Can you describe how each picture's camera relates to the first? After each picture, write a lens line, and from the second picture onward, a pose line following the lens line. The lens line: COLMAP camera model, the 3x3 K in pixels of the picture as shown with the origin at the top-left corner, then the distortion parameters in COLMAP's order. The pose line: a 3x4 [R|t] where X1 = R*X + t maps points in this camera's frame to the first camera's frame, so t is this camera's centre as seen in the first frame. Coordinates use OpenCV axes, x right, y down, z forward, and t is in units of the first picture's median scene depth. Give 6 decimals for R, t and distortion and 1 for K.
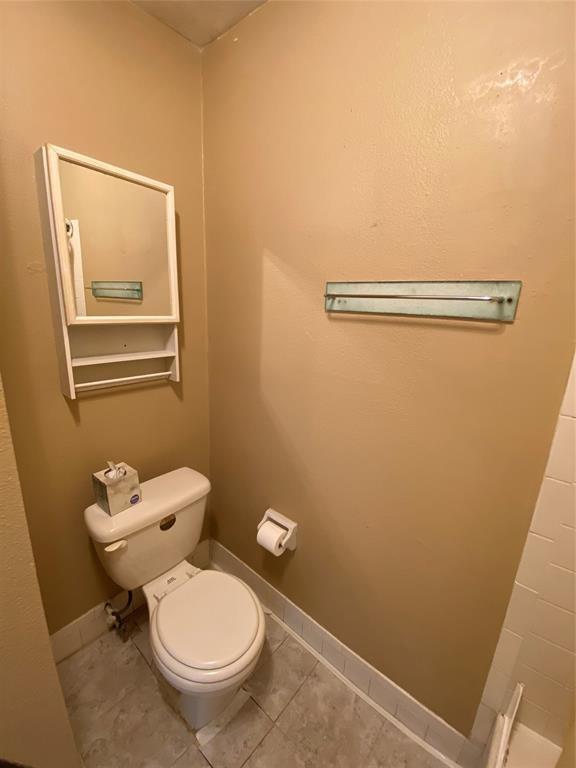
lens RADIAL K [[311.5, 0, 290.9], [0, 311.5, 384.9], [0, 0, 1]] dist [0.028113, -0.025192]
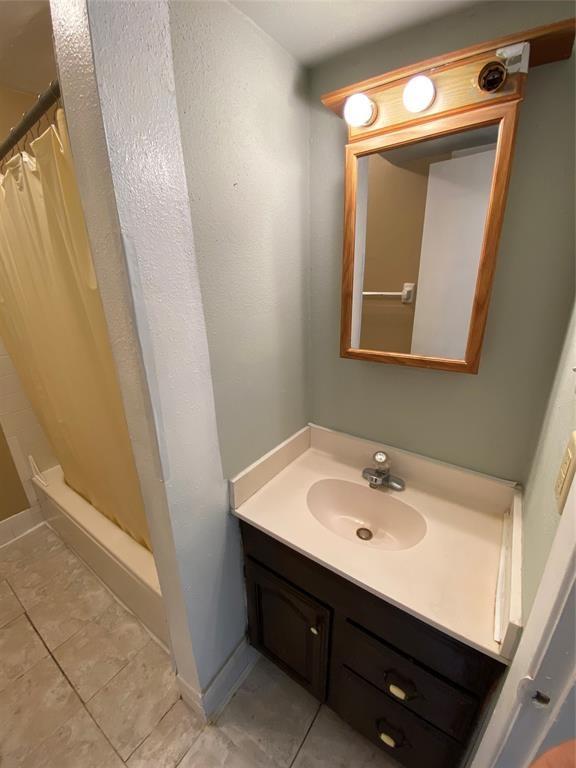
lens RADIAL K [[315.9, 0, 288.0], [0, 315.9, 384.0], [0, 0, 1]] dist [0.013712, -0.017128]
pose [[-0.078705, -0.354613, 0.931695, -1.069355], [0.265137, 0.893487, 0.362469, 0.146544], [-0.960993, 0.275555, 0.023699, -0.789141]]
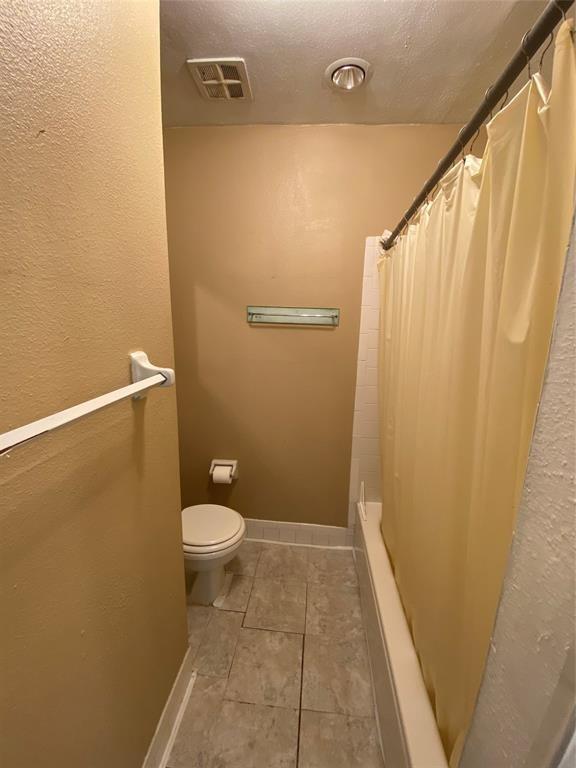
lens RADIAL K [[311.5, 0, 290.9], [0, 311.5, 384.9], [0, 0, 1]] dist [0.028113, -0.025192]
pose [[0.819225, -0.140979, 0.555873, -0.707381], [0.149426, 0.988304, 0.030434, 0.089165], [-0.553662, 0.058130, 0.830710, -0.548254]]
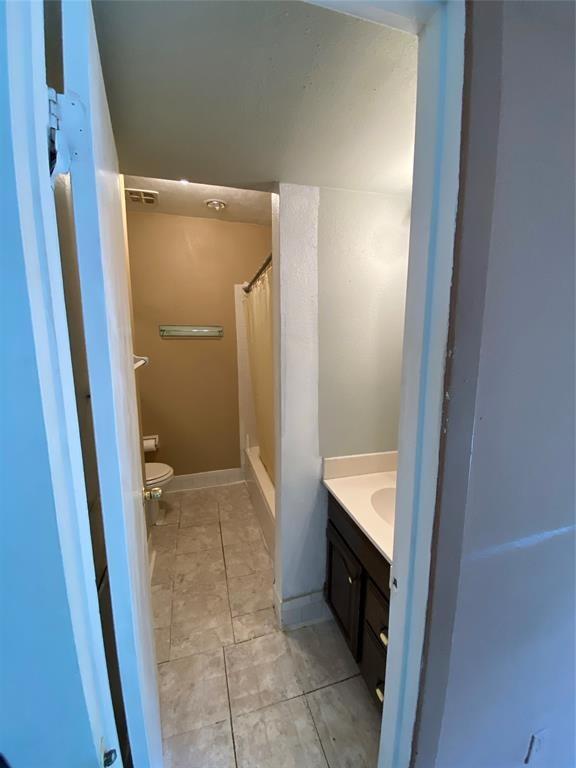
lens RADIAL K [[311.5, 0, 290.9], [0, 311.5, 384.9], [0, 0, 1]] dist [0.028113, -0.025192]
pose [[0.550619, -0.173967, 0.816427, -1.477976], [0.226889, 0.972412, 0.054185, 0.257046], [-0.803330, 0.155403, 0.574900, -1.280035]]
